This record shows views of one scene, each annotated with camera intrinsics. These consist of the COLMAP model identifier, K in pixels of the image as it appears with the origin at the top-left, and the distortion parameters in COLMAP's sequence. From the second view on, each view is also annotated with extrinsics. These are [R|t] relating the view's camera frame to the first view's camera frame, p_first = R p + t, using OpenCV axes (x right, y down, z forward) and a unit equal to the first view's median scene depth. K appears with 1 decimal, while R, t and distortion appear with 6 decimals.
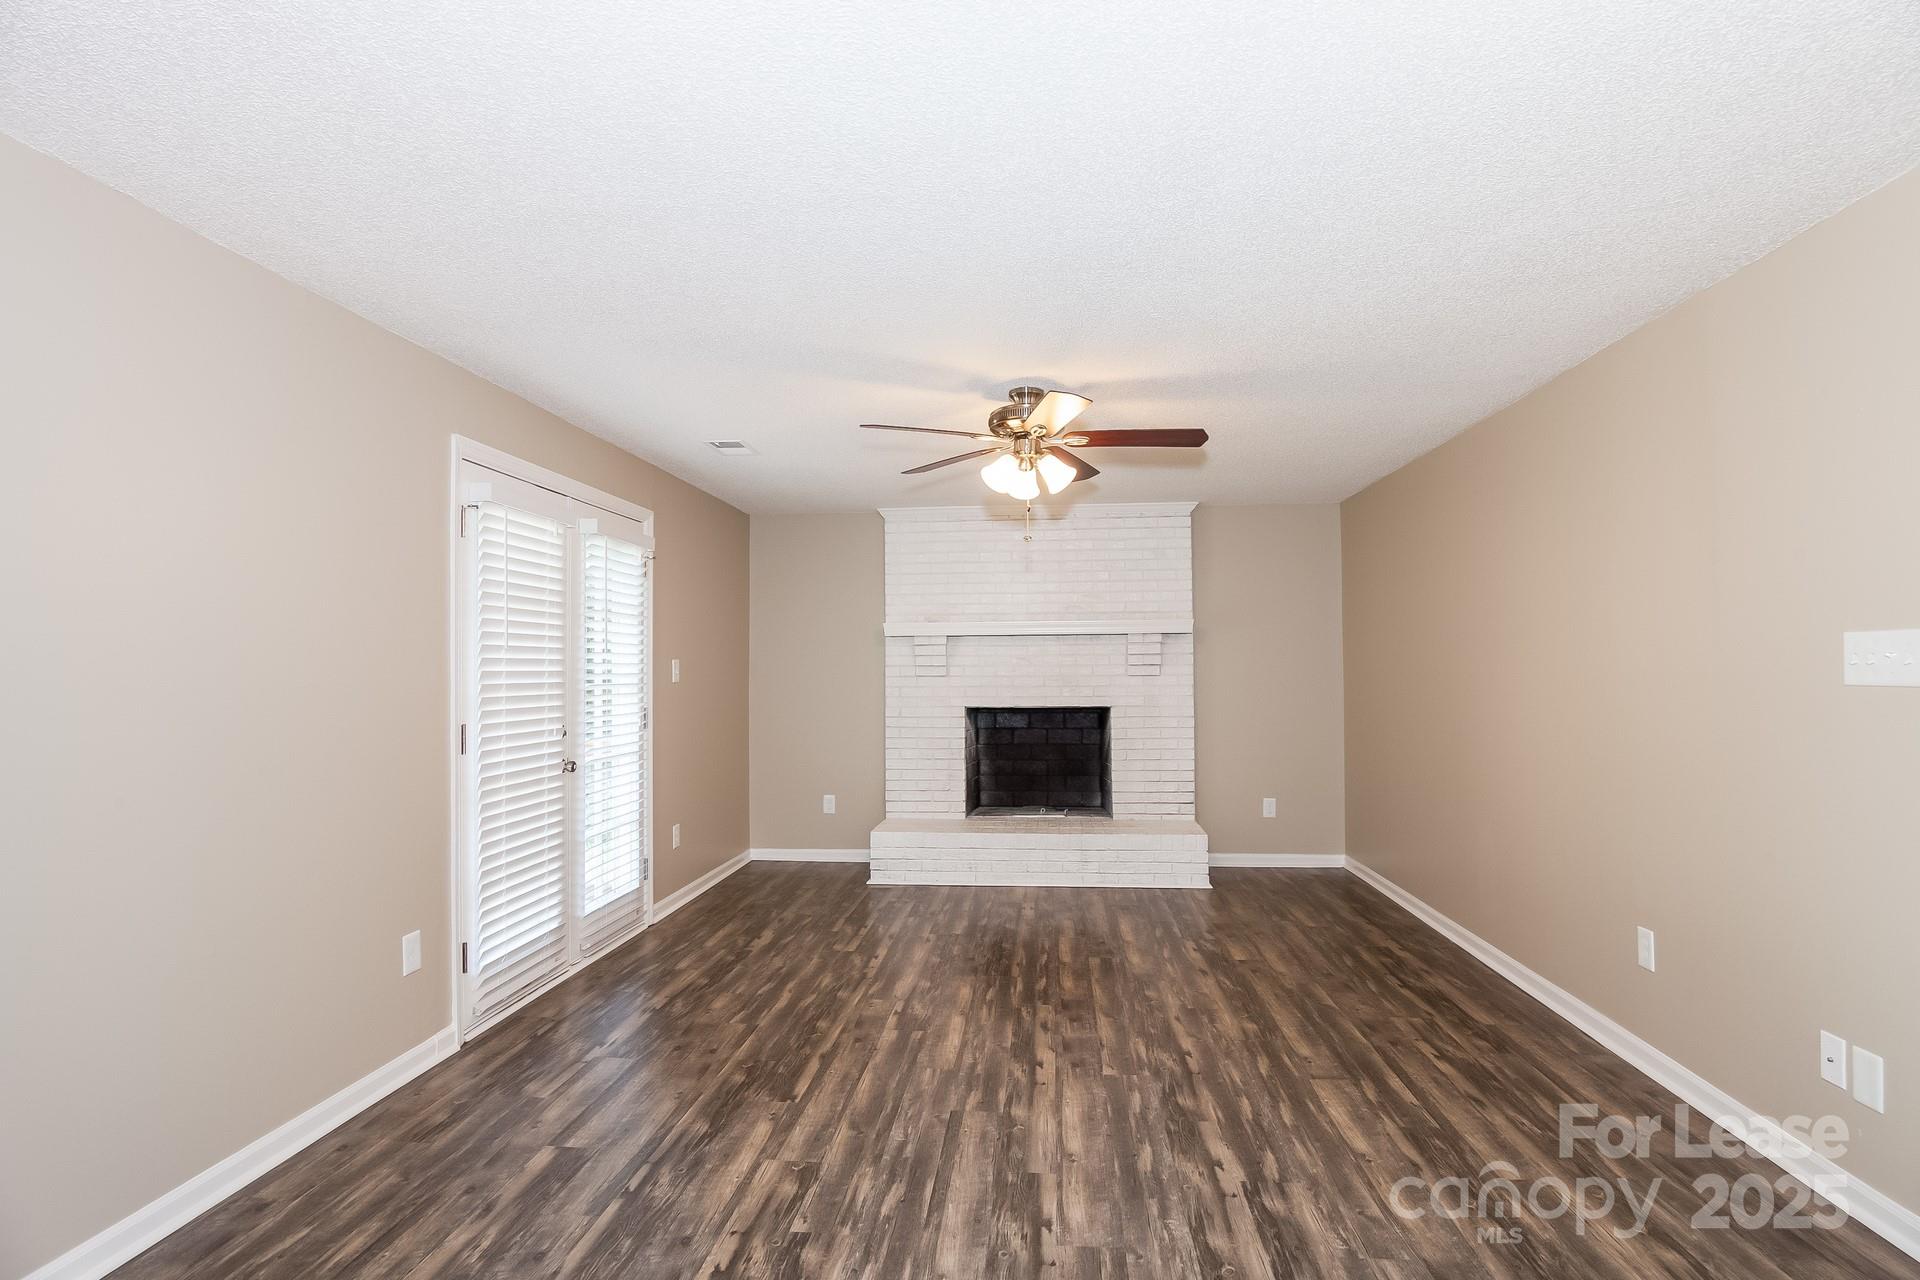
lens RADIAL K [[947.4, 0, 942.3], [0, 947.4, 673.6], [0, 0, 1]] dist [-0.023338, -0.000374]
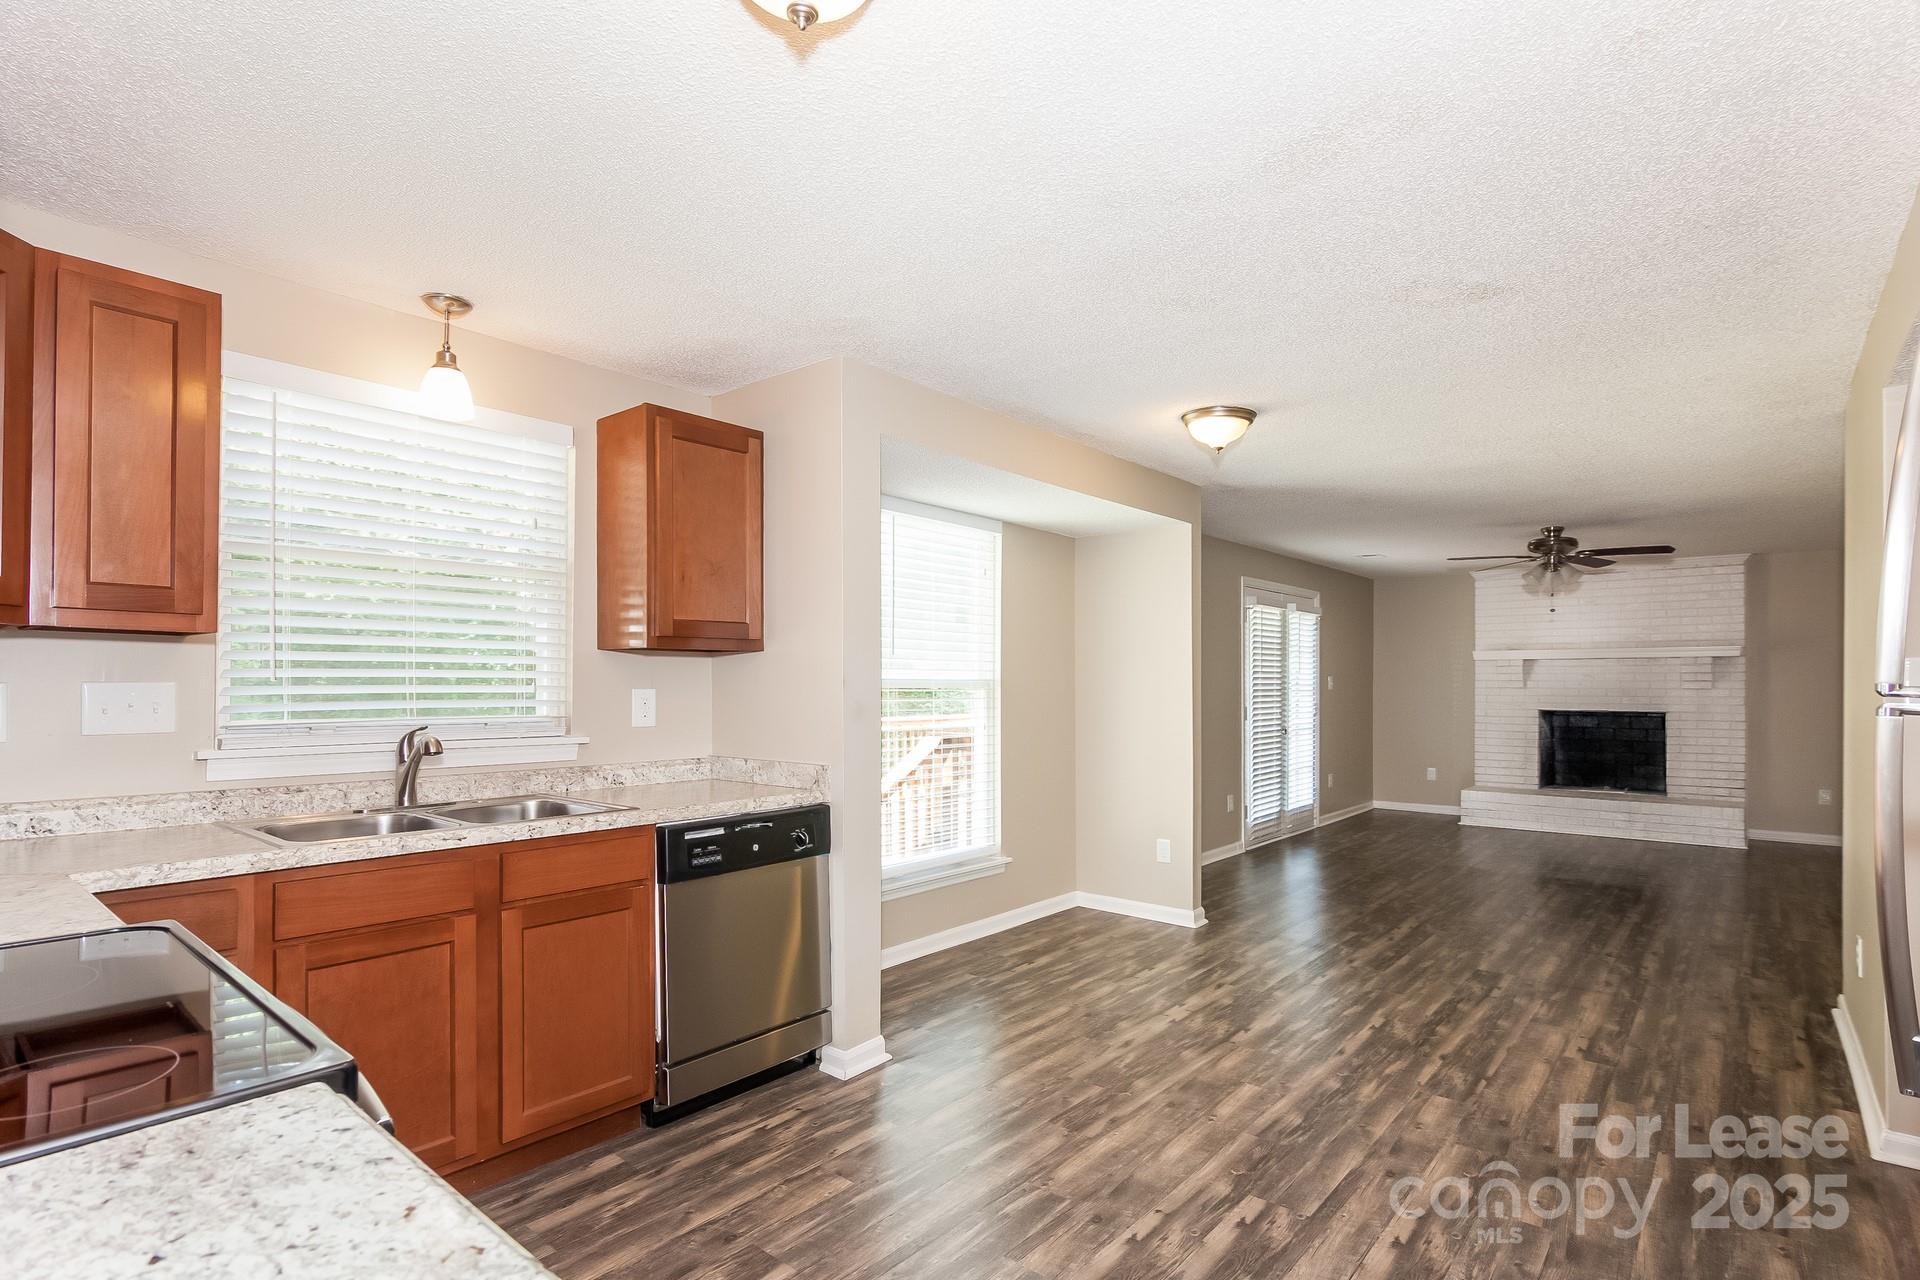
lens RADIAL K [[947.4, 0, 942.3], [0, 947.4, 673.6], [0, 0, 1]] dist [-0.023338, -0.000374]
pose [[0.822881, 0.003410, -0.568203, 0.088040], [-0.008100, 0.999951, -0.005729, -0.003432], [0.568155, 0.009317, 0.822869, -0.657951]]
